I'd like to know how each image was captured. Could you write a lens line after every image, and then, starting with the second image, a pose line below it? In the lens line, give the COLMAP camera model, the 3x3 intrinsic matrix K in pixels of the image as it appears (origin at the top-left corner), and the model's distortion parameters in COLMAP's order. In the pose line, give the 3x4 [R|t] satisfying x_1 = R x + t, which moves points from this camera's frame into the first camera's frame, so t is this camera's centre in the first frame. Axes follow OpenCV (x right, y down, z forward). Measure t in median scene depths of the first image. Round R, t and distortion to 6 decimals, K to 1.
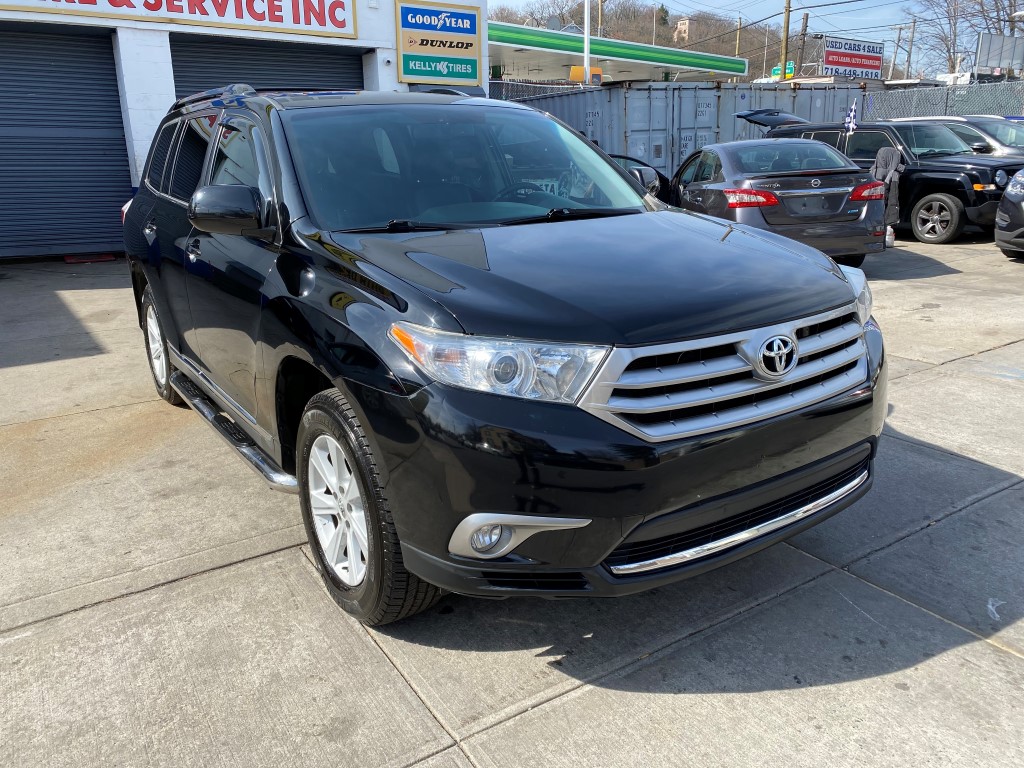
lens RADIAL K [[784.6, 0, 509.1], [0, 784.6, 385.9], [0, 0, 1]] dist [0.015595, -0.013336]
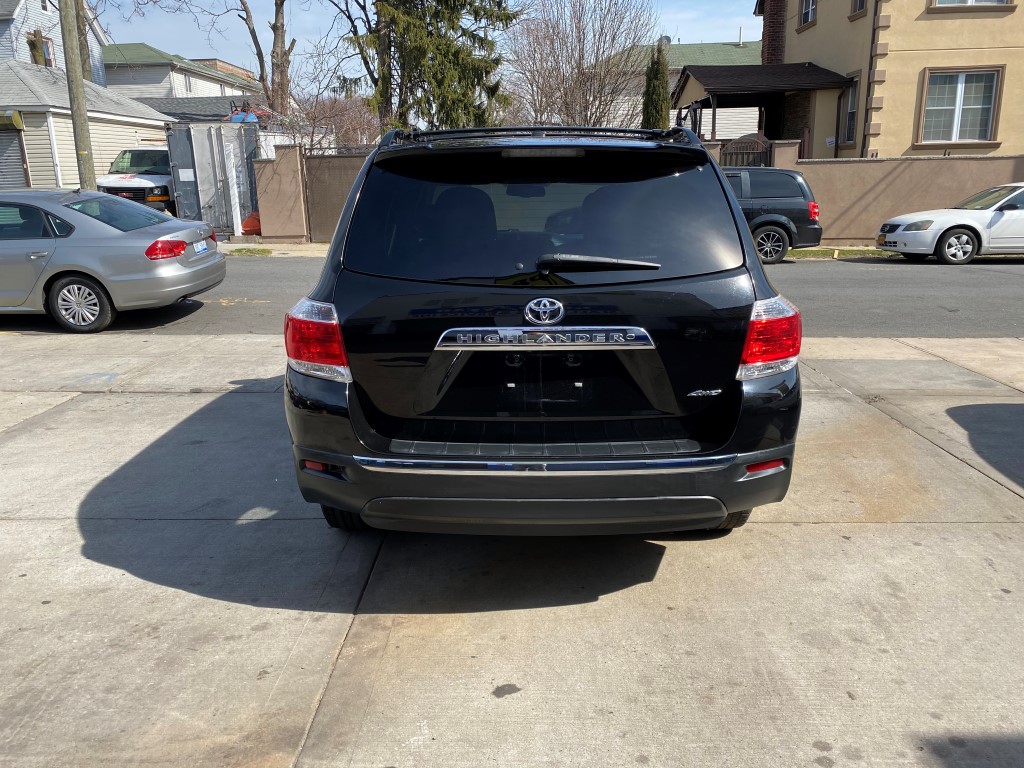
lens RADIAL K [[784.6, 0, 507.6], [0, 784.6, 381.3], [0, 0, 1]] dist [0.015595, -0.013336]
pose [[-0.826907, -0.112553, 0.550959, -0.879496], [0.185776, 0.870077, 0.456566, -0.651880], [-0.530765, 0.479893, -0.698564, 2.101776]]
